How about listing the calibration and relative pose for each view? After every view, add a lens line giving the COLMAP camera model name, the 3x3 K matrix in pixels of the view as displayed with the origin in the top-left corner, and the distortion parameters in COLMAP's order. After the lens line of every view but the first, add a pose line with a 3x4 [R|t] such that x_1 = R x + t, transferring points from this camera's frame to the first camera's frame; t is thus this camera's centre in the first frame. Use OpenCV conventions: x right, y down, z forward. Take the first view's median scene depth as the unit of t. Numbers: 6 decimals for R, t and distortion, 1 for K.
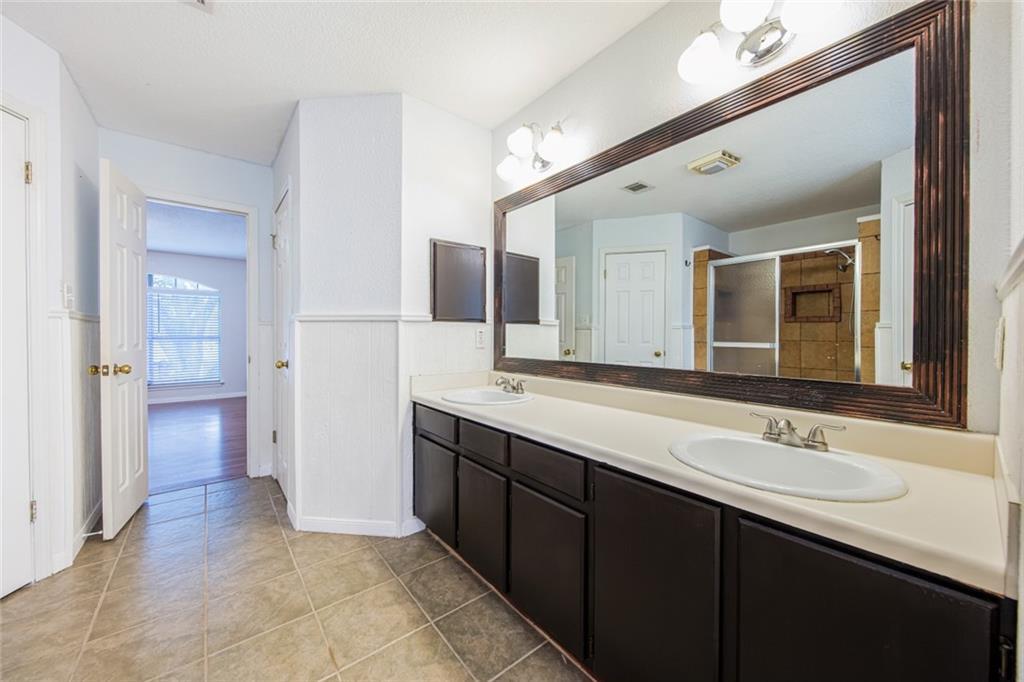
lens RADIAL K [[374.5, 0, 509.0], [0, 374.5, 337.4], [0, 0, 1]] dist [0.007043, -0.003223]
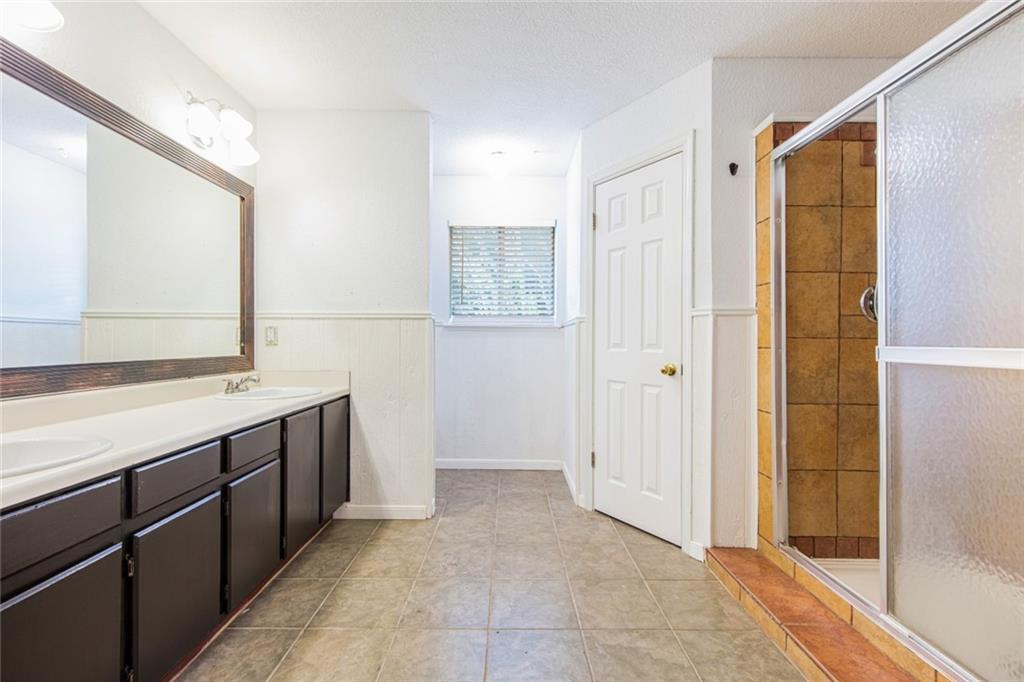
lens RADIAL K [[469.9, 0, 512.6], [0, 469.9, 338.7], [0, 0, 1]] dist [0.007932, -0.002632]
pose [[-0.786417, -0.005020, 0.617676, -0.932775], [-0.002494, 0.999985, 0.004952, 0.011574], [-0.617691, 0.002354, -0.786417, 1.100165]]
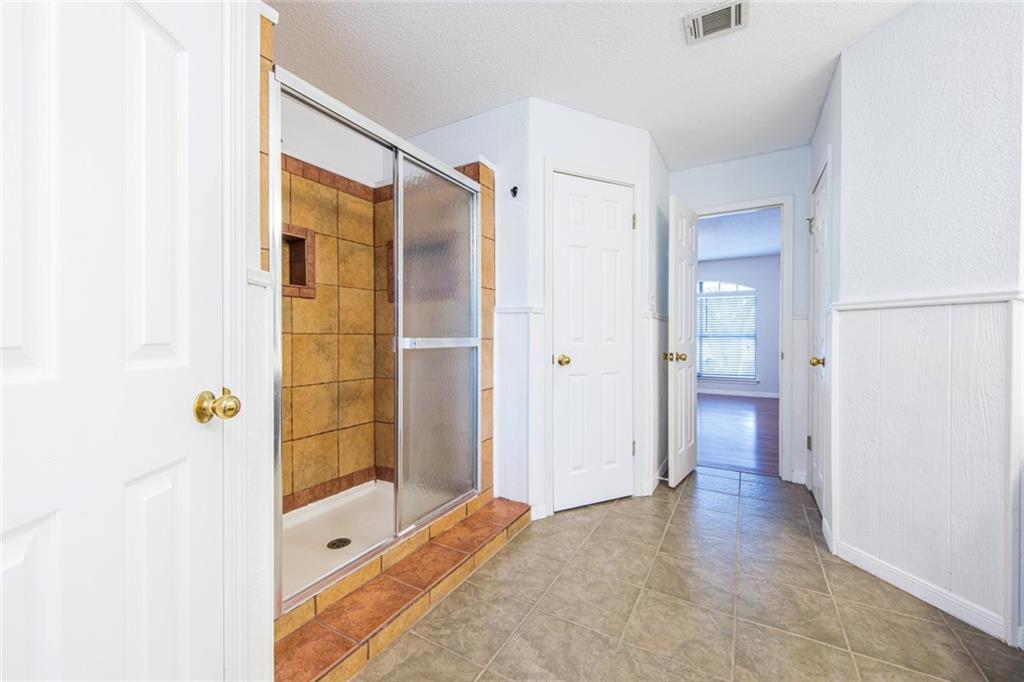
lens RADIAL K [[406.8, 0, 498.9], [0, 406.8, 339.5], [0, 0, 1]] dist [0.003481, -0.002583]
pose [[0.340000, 0.007855, -0.940393, 0.052754], [-0.007046, 0.999958, 0.005805, 0.021768], [0.940399, 0.004652, 0.340041, -0.044902]]
